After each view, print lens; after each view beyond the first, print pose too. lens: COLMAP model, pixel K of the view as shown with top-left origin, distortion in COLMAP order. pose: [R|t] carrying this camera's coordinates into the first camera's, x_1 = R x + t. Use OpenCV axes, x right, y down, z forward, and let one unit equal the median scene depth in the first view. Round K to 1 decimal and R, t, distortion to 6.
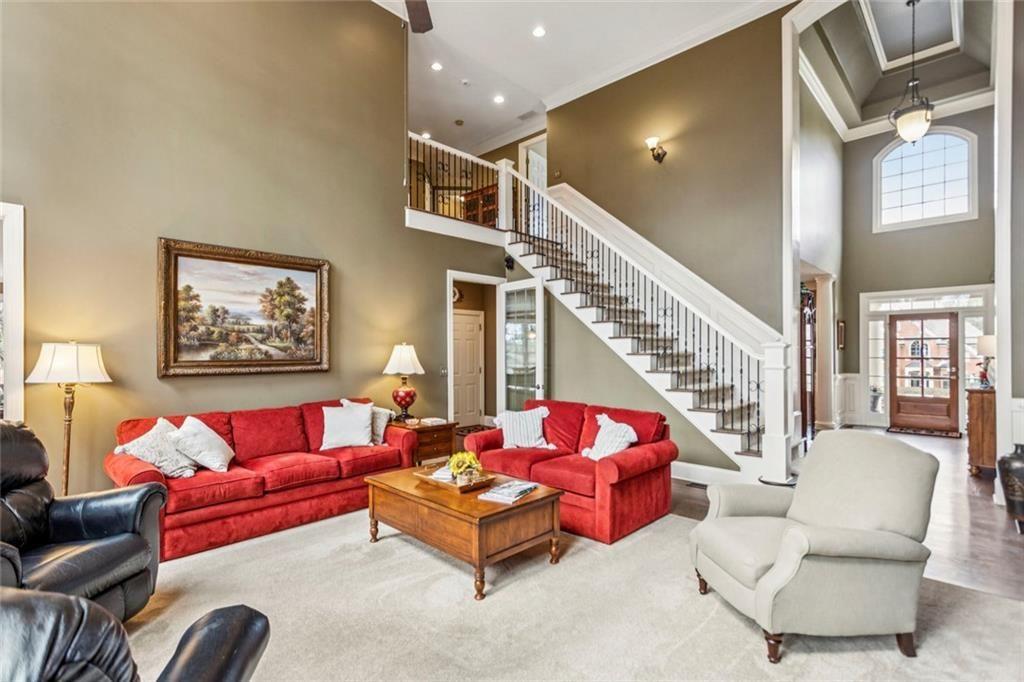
lens RADIAL K [[486.2, 0, 504.6], [0, 486.2, 347.8], [0, 0, 1]] dist [0.003817, 0.002921]
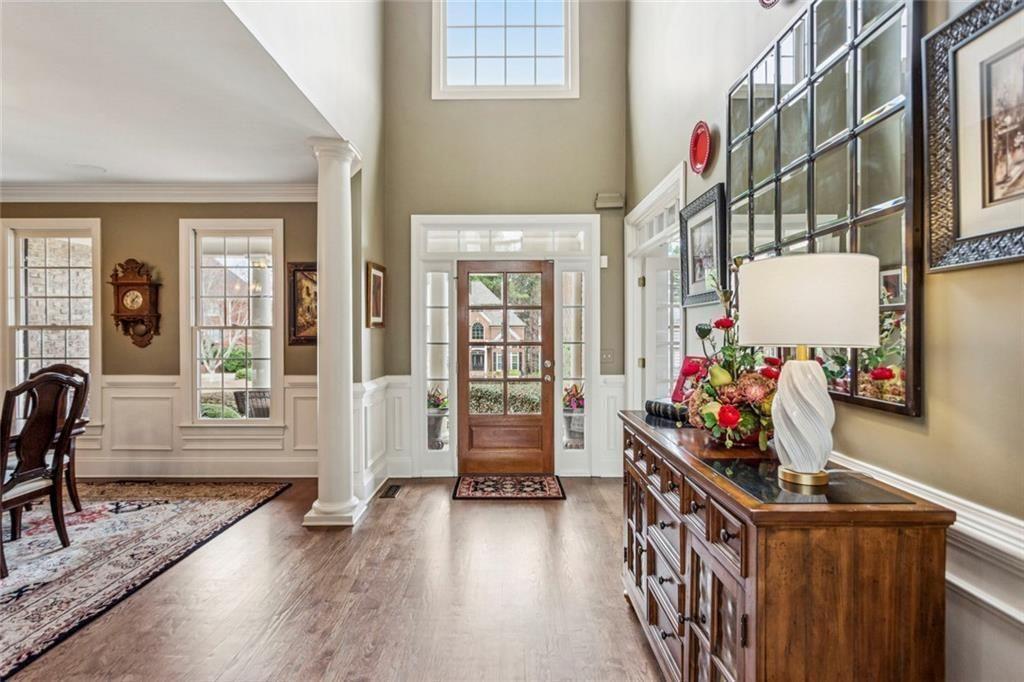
lens RADIAL K [[558.8, 0, 508.7], [0, 558.8, 335.0], [0, 0, 1]] dist [-0.007664, -0.001015]
pose [[0.726430, -0.004390, 0.687226, 0.418944], [-0.002047, 0.999961, 0.008551, 0.006313], [-0.687237, -0.007619, 0.726393, 0.529955]]
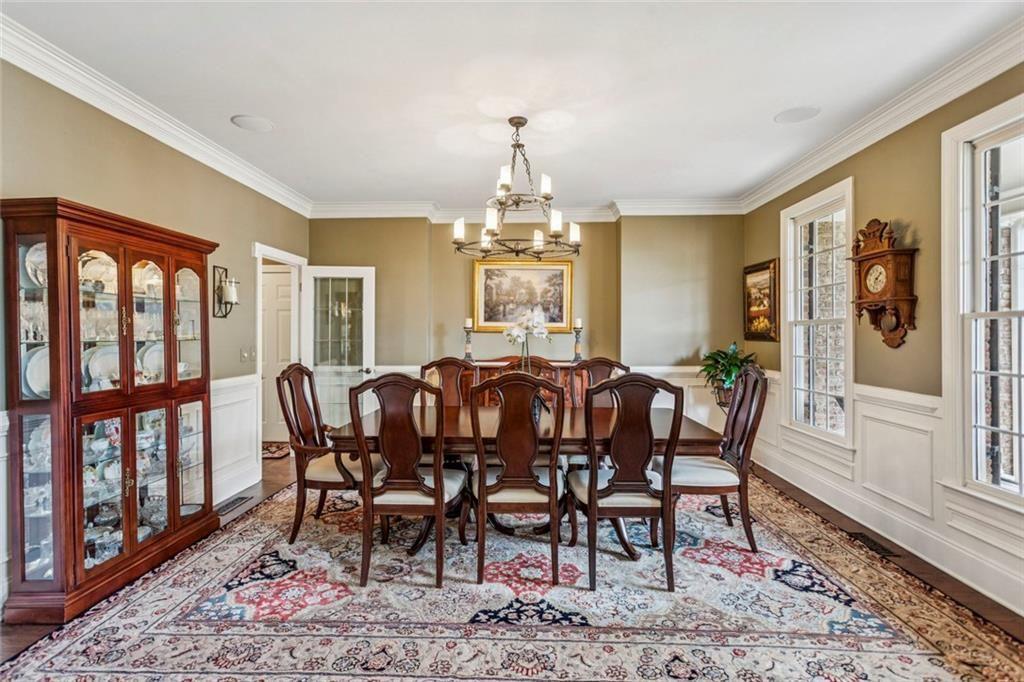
lens RADIAL K [[486.2, 0, 509.3], [0, 486.2, 333.0], [0, 0, 1]] dist [0.003817, 0.002921]
pose [[0.674002, 0.000467, -0.738730, 0.611401], [0.001991, 0.999995, 0.002449, 0.013109], [0.738727, -0.003121, 0.673998, 0.786119]]
